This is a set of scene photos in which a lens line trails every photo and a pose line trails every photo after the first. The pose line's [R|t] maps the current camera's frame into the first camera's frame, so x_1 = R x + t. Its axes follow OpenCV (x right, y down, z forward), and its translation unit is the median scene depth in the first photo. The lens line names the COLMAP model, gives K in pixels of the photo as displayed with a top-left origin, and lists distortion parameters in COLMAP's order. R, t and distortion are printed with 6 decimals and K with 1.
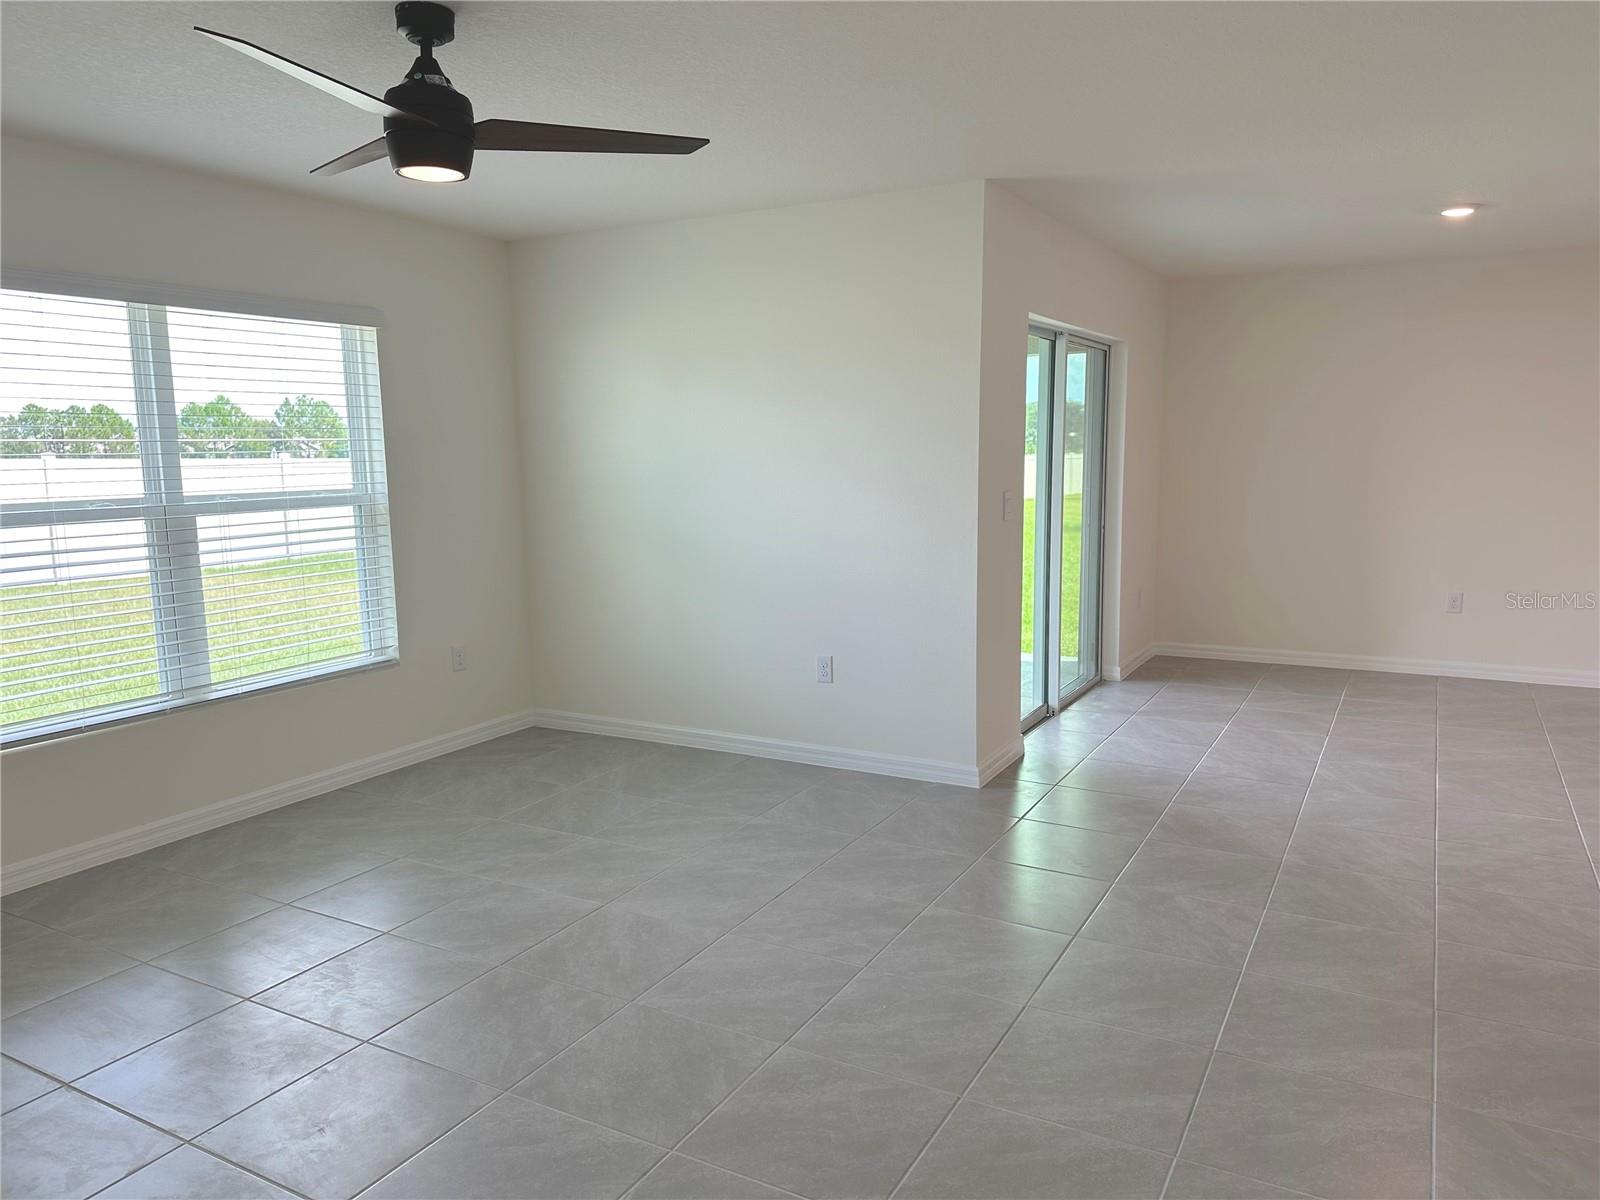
lens RADIAL K [[1129.6, 0, 800.0], [0, 1129.6, 600.0], [0, 0, 1]] dist [0.044064, -0.001263]
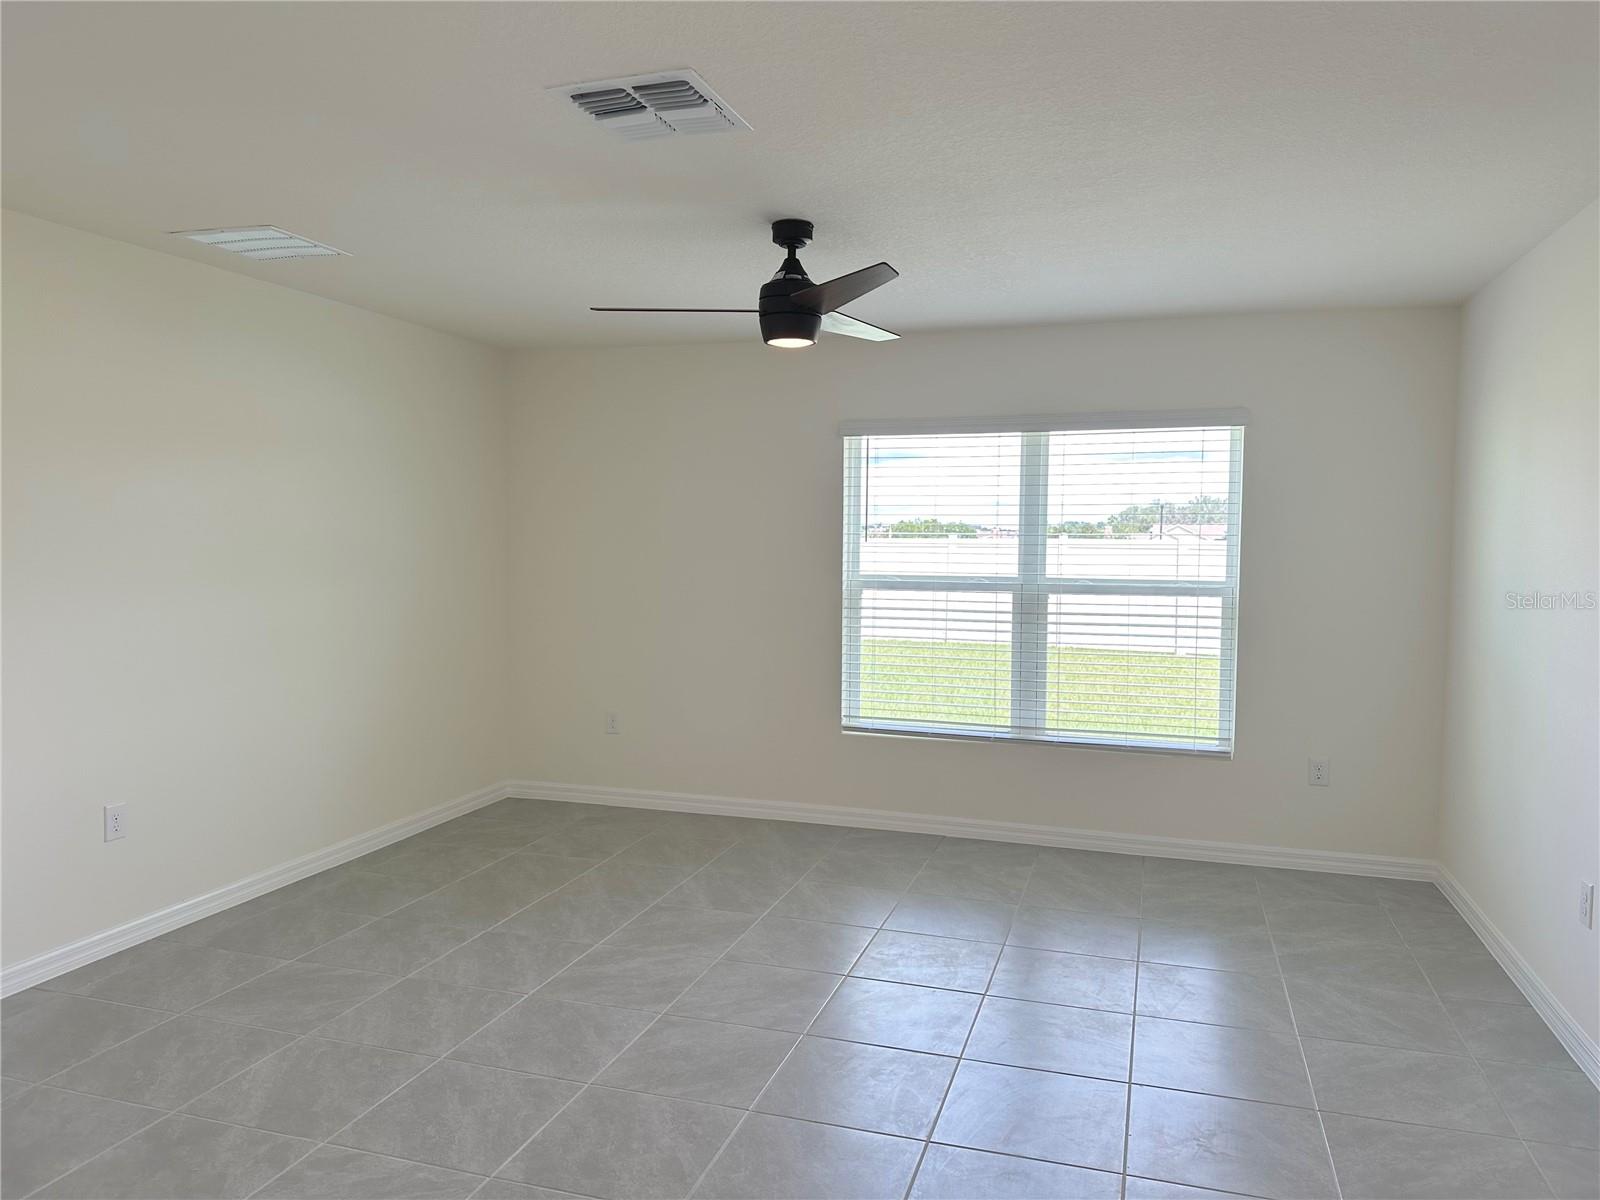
lens RADIAL K [[1111.2, 0, 798.9], [0, 1111.2, 571.3], [0, 0, 1]] dist [0.001270, -0.001791]
pose [[0.190491, 0.046092, -0.980606, 0.630379], [-0.146995, 0.988975, 0.017930, -0.081343], [0.970621, 0.140729, 0.195166, 0.504039]]
